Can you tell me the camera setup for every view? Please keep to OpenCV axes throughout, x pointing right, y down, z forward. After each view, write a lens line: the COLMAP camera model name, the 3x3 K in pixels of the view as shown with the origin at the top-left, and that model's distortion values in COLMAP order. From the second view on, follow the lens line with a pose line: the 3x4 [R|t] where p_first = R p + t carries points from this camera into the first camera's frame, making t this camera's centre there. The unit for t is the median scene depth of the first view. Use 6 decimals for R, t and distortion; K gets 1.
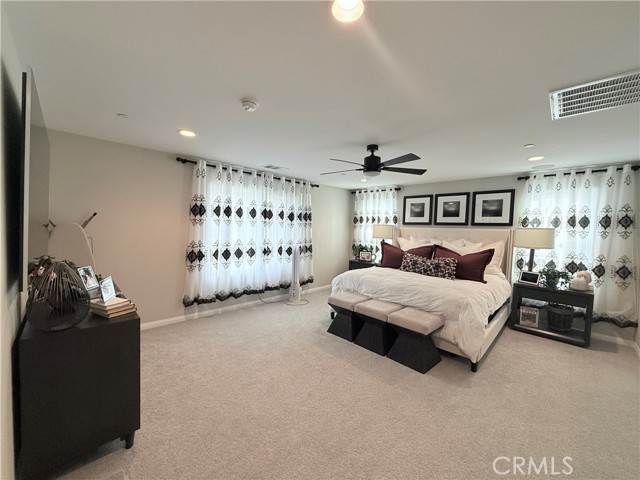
lens RADIAL K [[256.3, 0, 317.0], [0, 256.3, 242.0], [0, 0, 1]] dist [-0.001381, -0.000383]
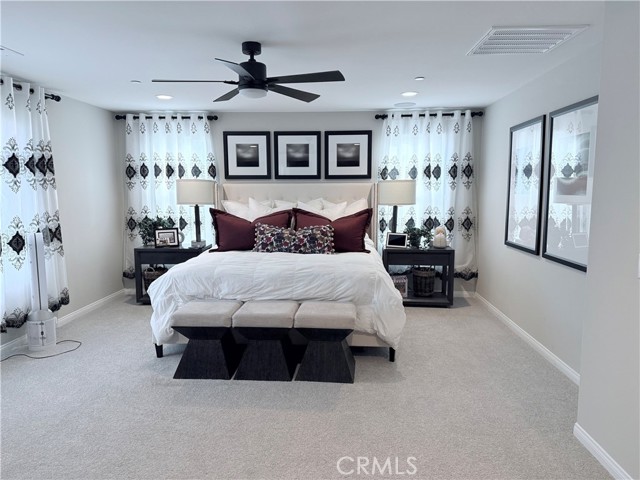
lens RADIAL K [[447.7, 0, 320.4], [0, 447.7, 243.1], [0, 0, 1]] dist [0.062273, -0.033328]
pose [[0.746815, -0.111727, 0.655580, -0.315144], [0.064462, 0.993306, 0.095851, -0.007793], [-0.661900, -0.029323, 0.749018, 0.076681]]
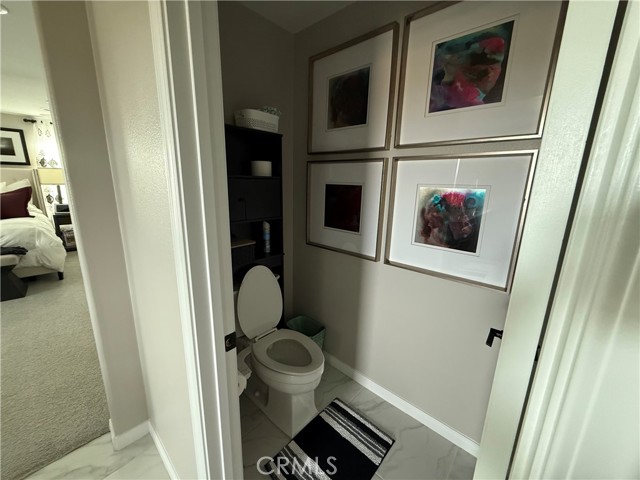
lens RADIAL K [[256.3, 0, 319.0], [0, 256.3, 241.8], [0, 0, 1]] dist [-0.001381, -0.000383]
pose [[-0.032230, -0.259774, 0.965131, -0.480951], [0.030157, 0.964941, 0.260730, 0.006306], [-0.999025, 0.037509, -0.023266, -0.227553]]
